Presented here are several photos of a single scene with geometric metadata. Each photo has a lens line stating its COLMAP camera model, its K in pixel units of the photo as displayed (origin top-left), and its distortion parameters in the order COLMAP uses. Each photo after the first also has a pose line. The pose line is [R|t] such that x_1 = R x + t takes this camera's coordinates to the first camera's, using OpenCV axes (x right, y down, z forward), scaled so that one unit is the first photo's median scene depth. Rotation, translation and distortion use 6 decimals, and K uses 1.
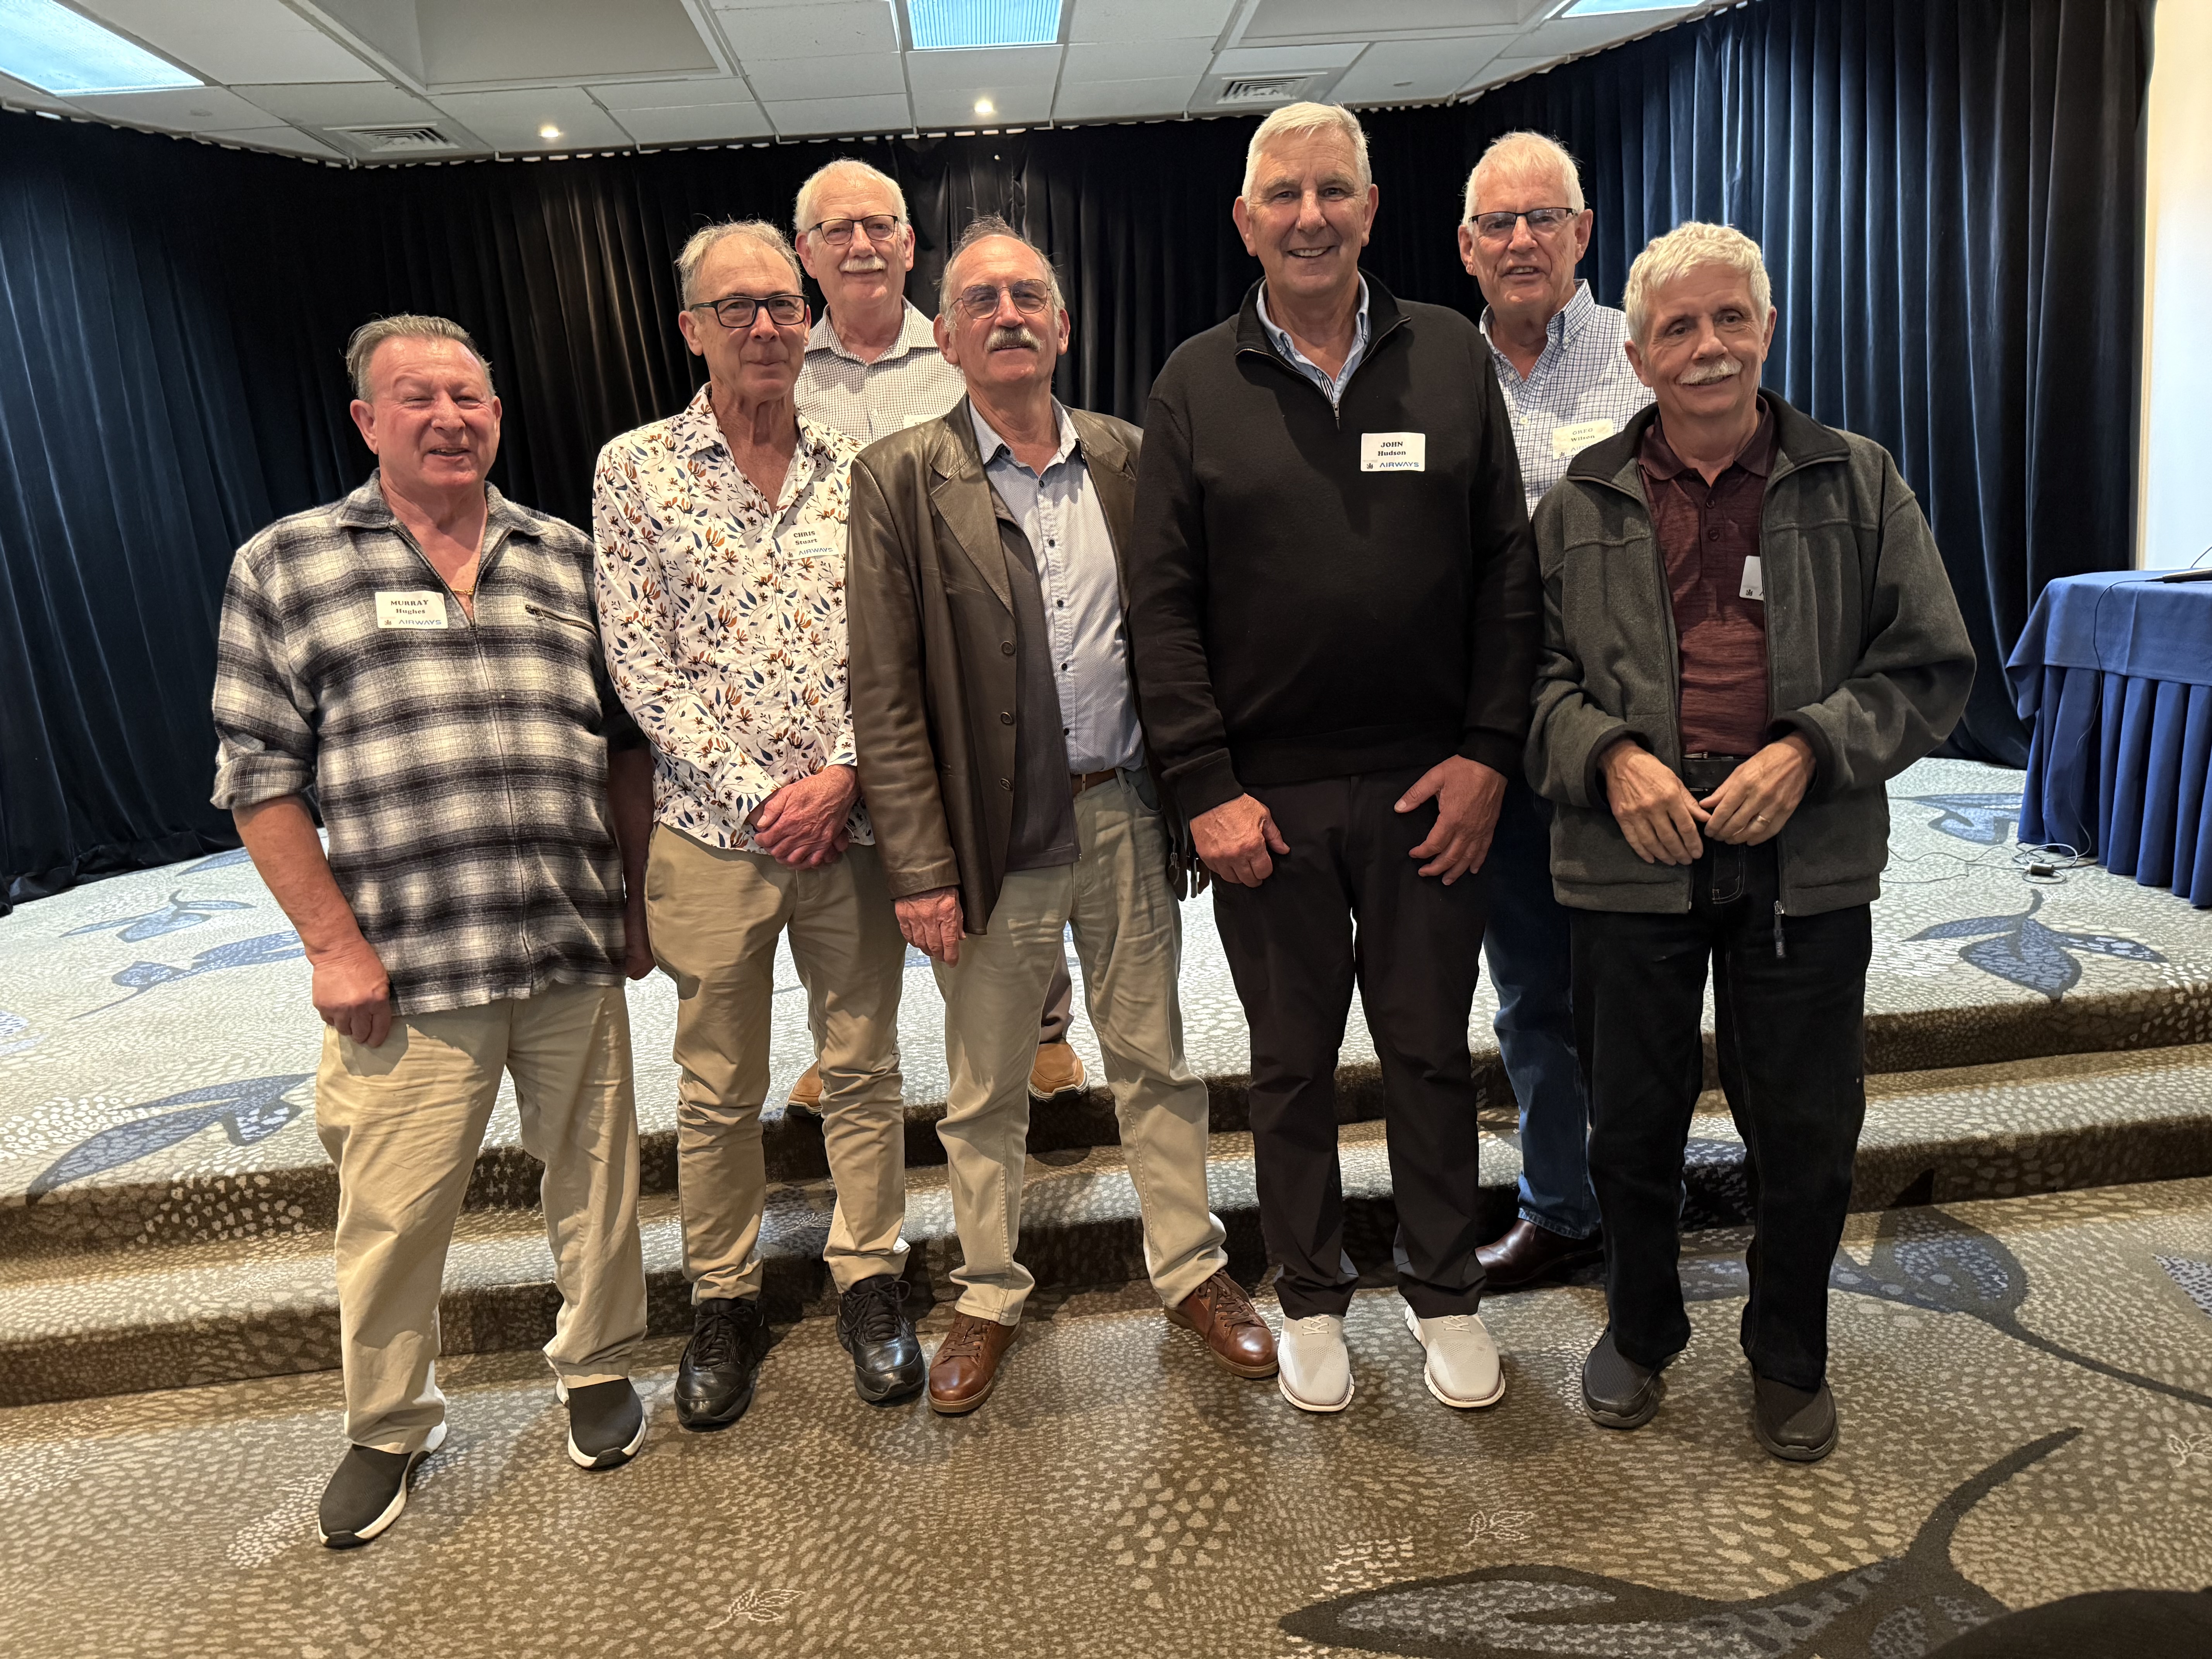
lens RADIAL K [[1594.3, 0, 1112.1], [0, 1594.3, 828.6], [0, 0, 1]] dist [0.007987, -0.012643]
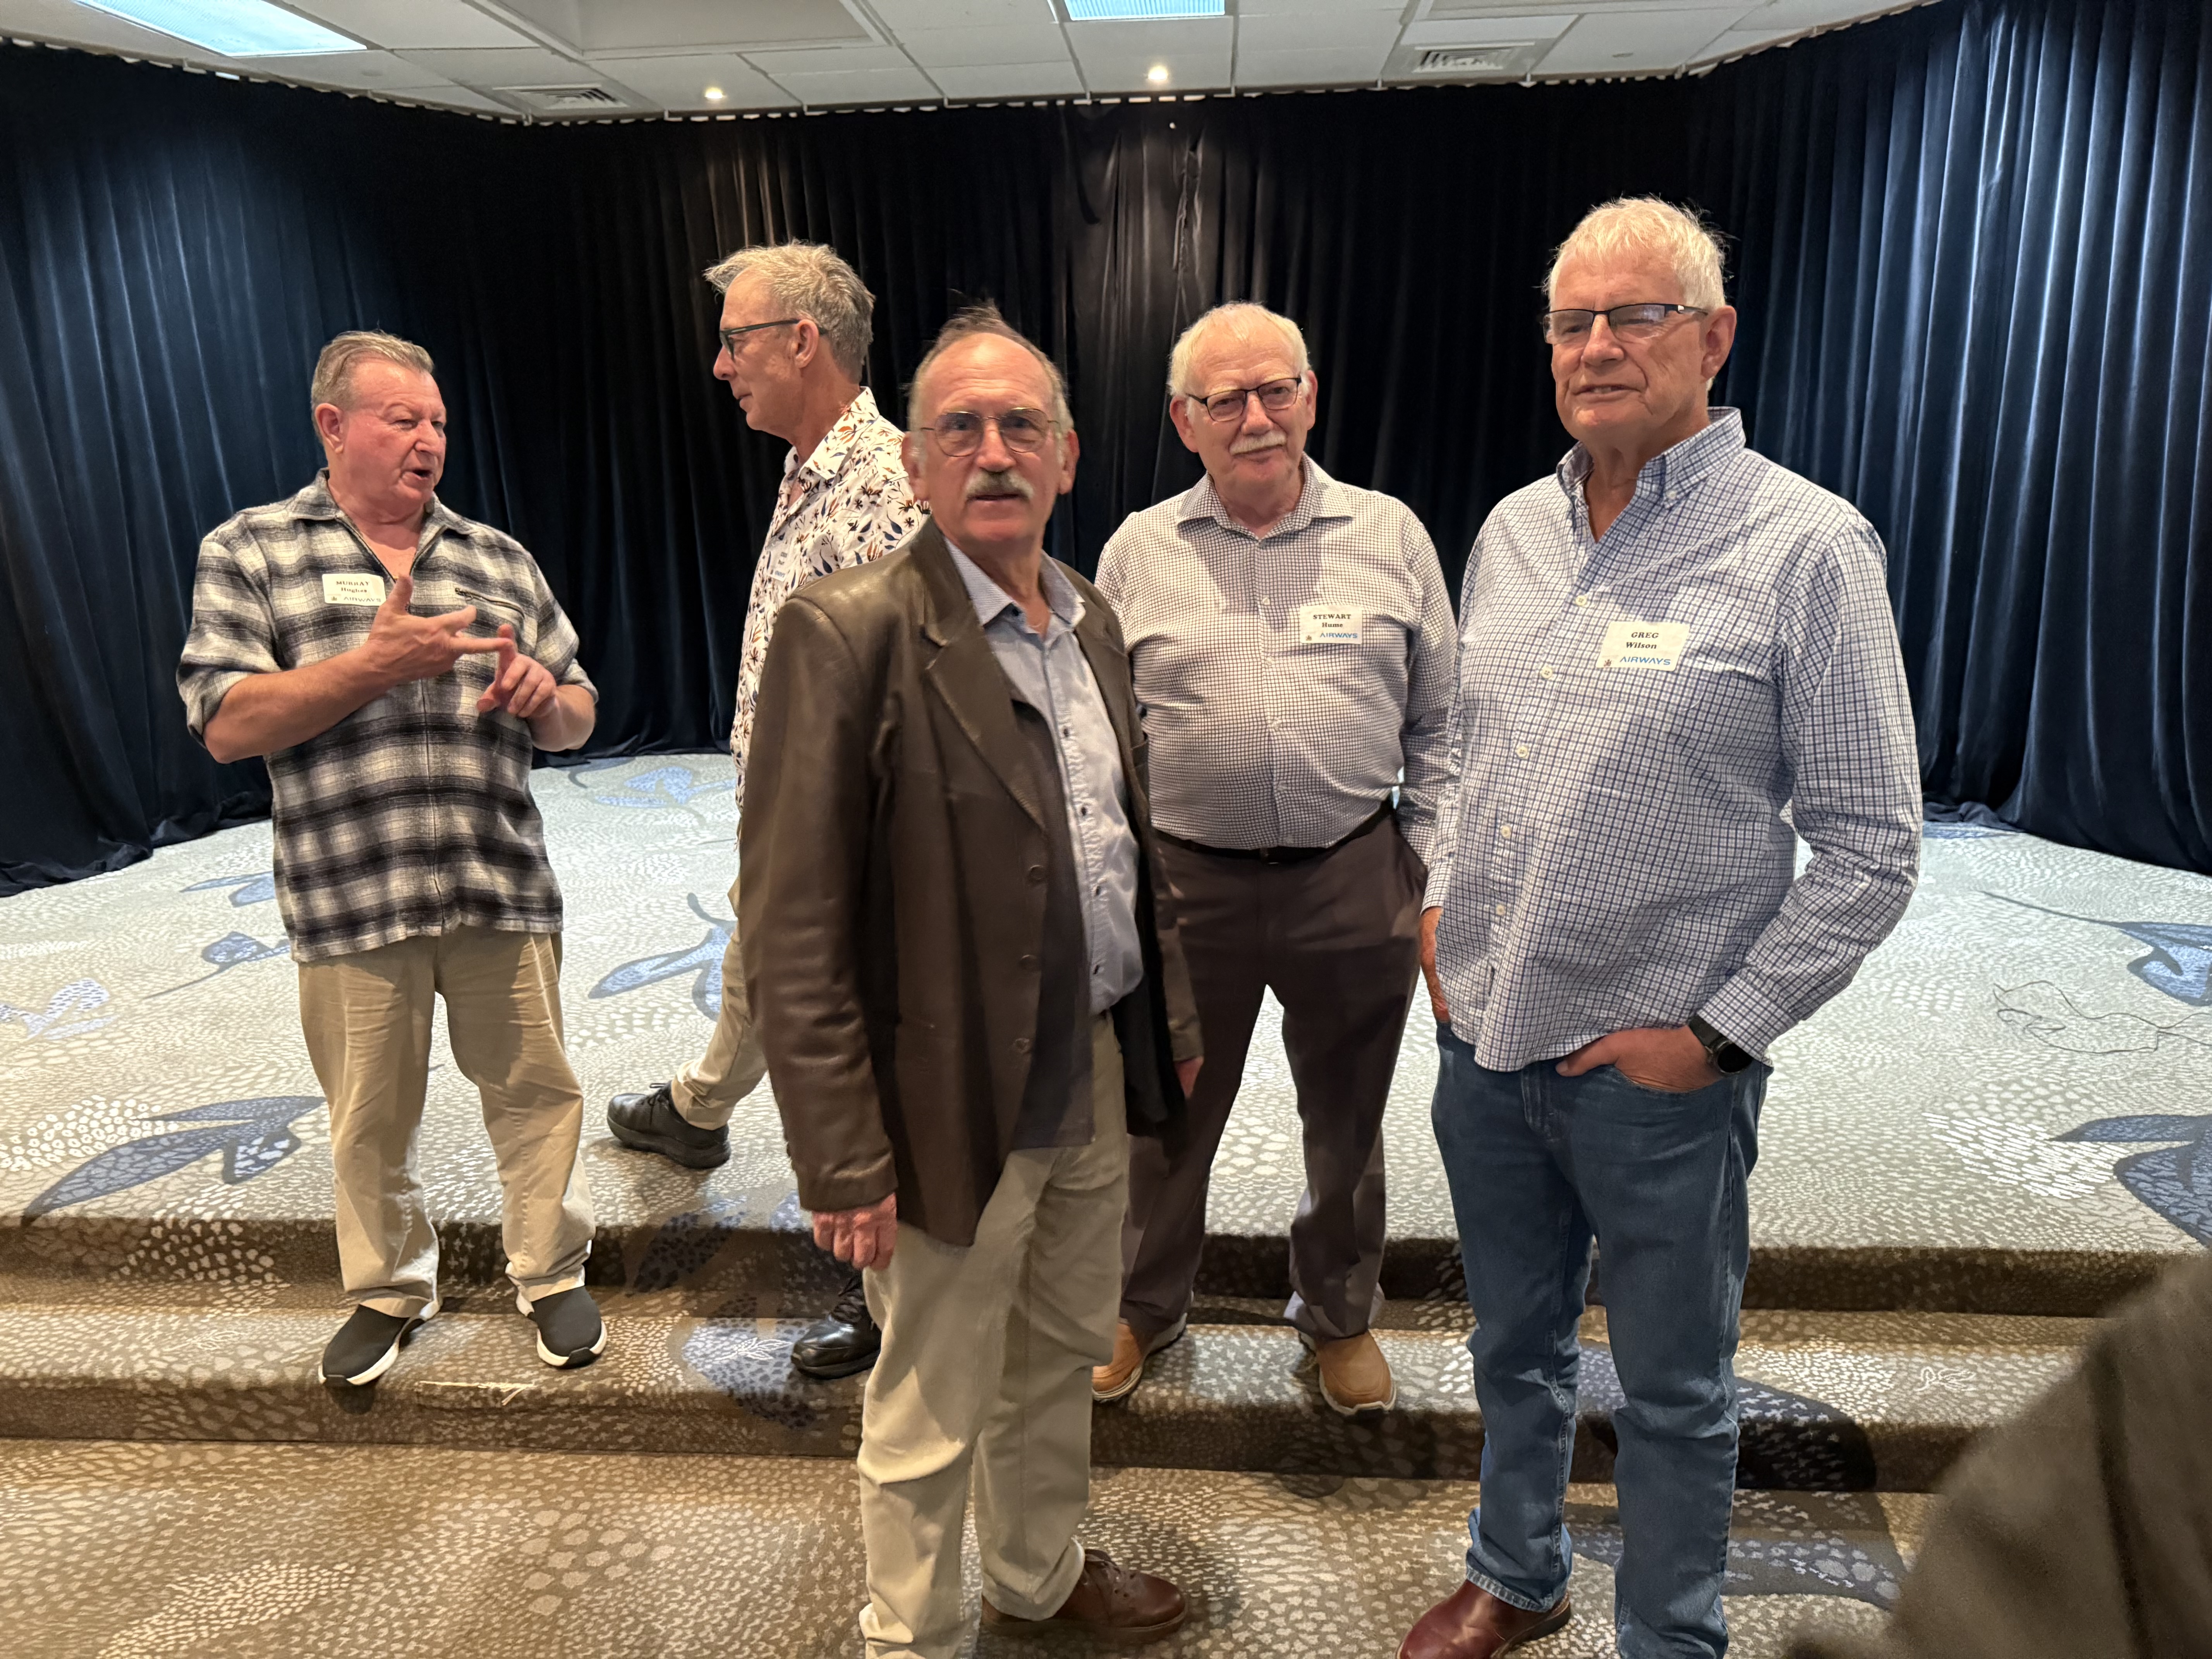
lens RADIAL K [[1594.3, 0, 1095.7], [0, 1594.3, 826.6], [0, 0, 1]] dist [0.007987, -0.012643]
pose [[0.986255, 0.084496, -0.141988, 0.114971], [-0.077776, 0.995601, 0.052239, -0.120232], [0.145778, -0.040477, 0.988489, 0.099858]]
